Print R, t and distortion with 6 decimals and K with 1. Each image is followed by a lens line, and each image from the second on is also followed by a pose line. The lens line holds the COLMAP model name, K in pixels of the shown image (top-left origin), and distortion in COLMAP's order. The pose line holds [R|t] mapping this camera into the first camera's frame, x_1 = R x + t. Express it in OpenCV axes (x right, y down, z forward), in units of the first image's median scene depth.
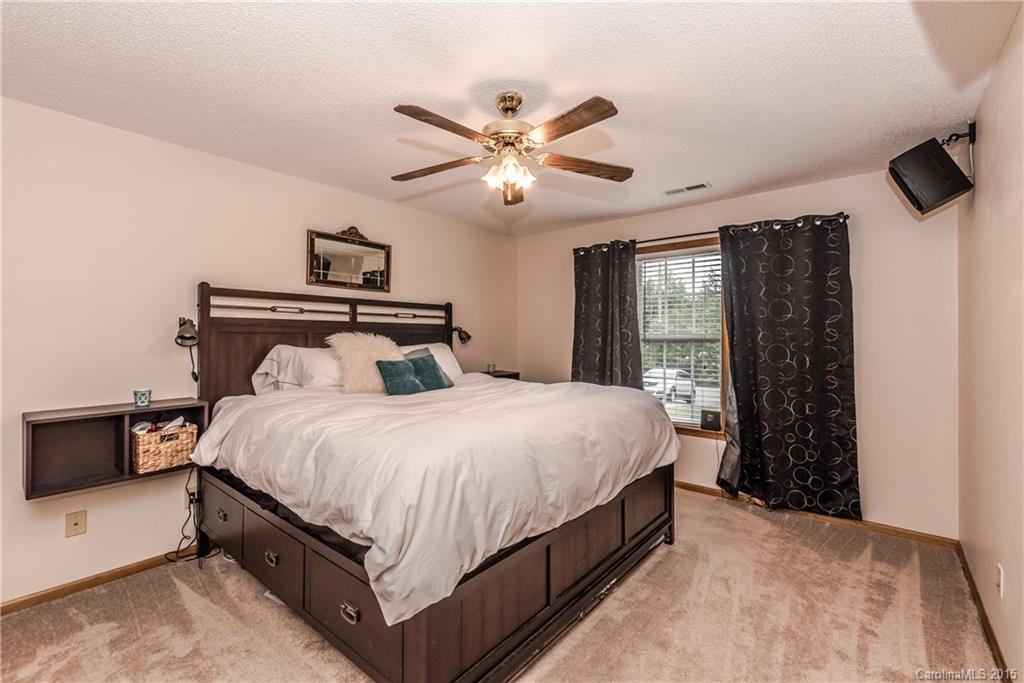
lens RADIAL K [[441.0, 0, 515.8], [0, 441.0, 336.7], [0, 0, 1]] dist [0.001780, 0.000259]
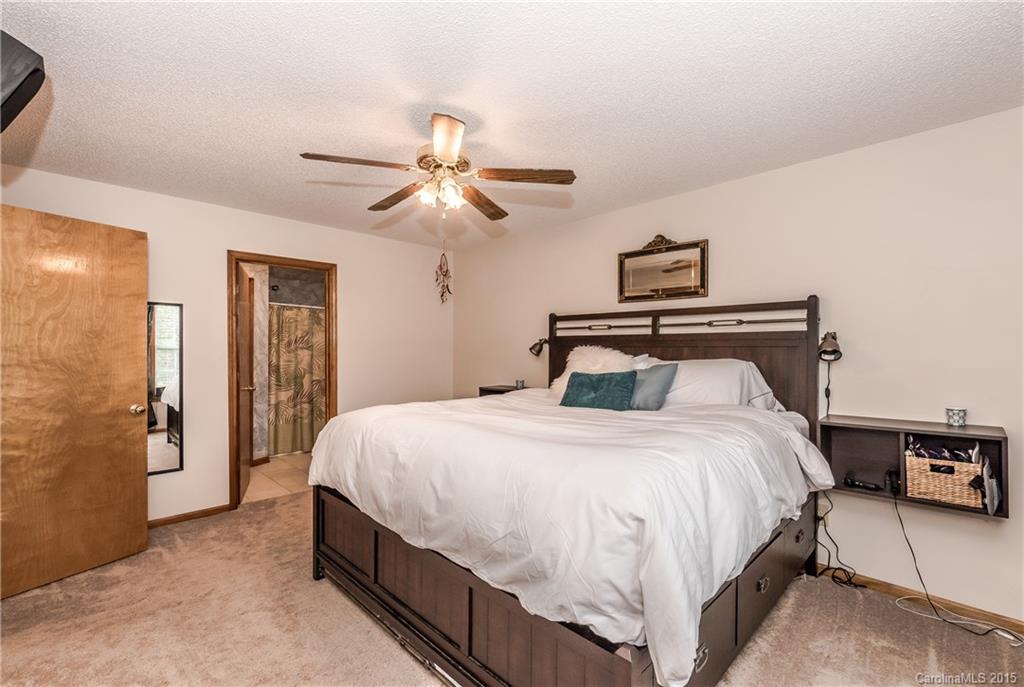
lens RADIAL K [[450.7, 0, 508.7], [0, 450.7, 350.6], [0, 0, 1]] dist [0.001293, 0.000096]
pose [[-0.105963, -0.000666, -0.994370, 0.682645], [-0.004815, 0.999988, -0.000157, 0.003383], [0.994358, 0.004771, -0.105965, 0.833188]]
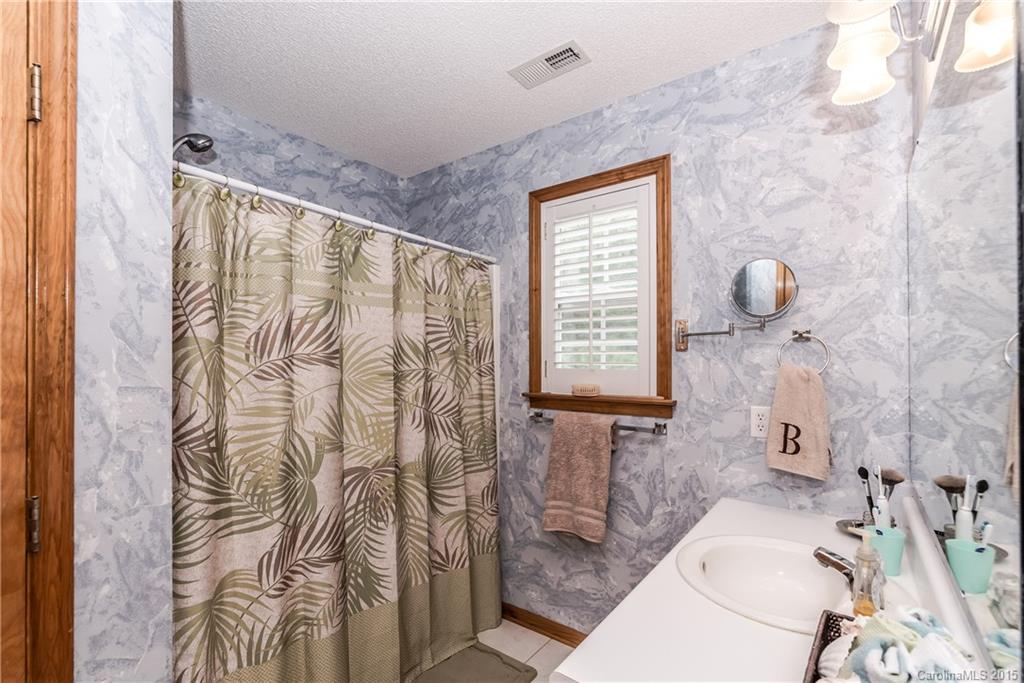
lens RADIAL K [[456.6, 0, 508.1], [0, 456.6, 362.1], [0, 0, 1]] dist [0.000070, -0.000047]
pose [[0.038093, 0.001673, -0.999273, -0.501369], [-0.000762, 0.999998, 0.001645, -0.000855], [0.999274, 0.000699, 0.038094, 0.030062]]
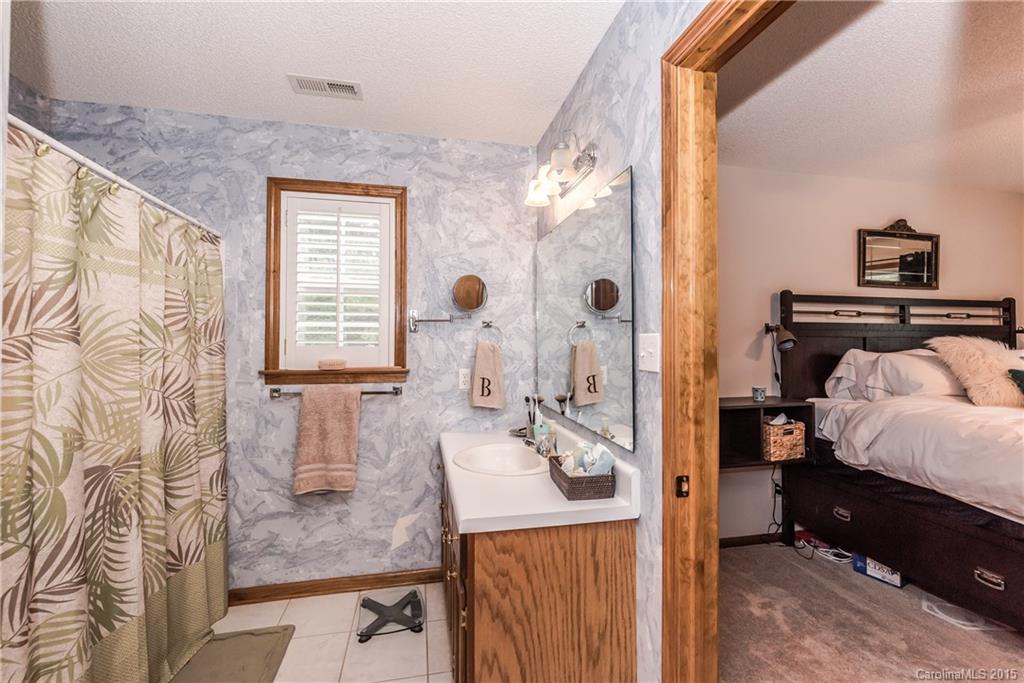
lens RADIAL K [[441.0, 0, 515.8], [0, 441.0, 336.7], [0, 0, 1]] dist [0.001780, 0.000259]
pose [[0.783909, -0.007017, -0.620836, -0.457059], [-0.000338, 0.999931, -0.011728, 0.002379], [0.620876, 0.009404, 0.783853, -0.211271]]
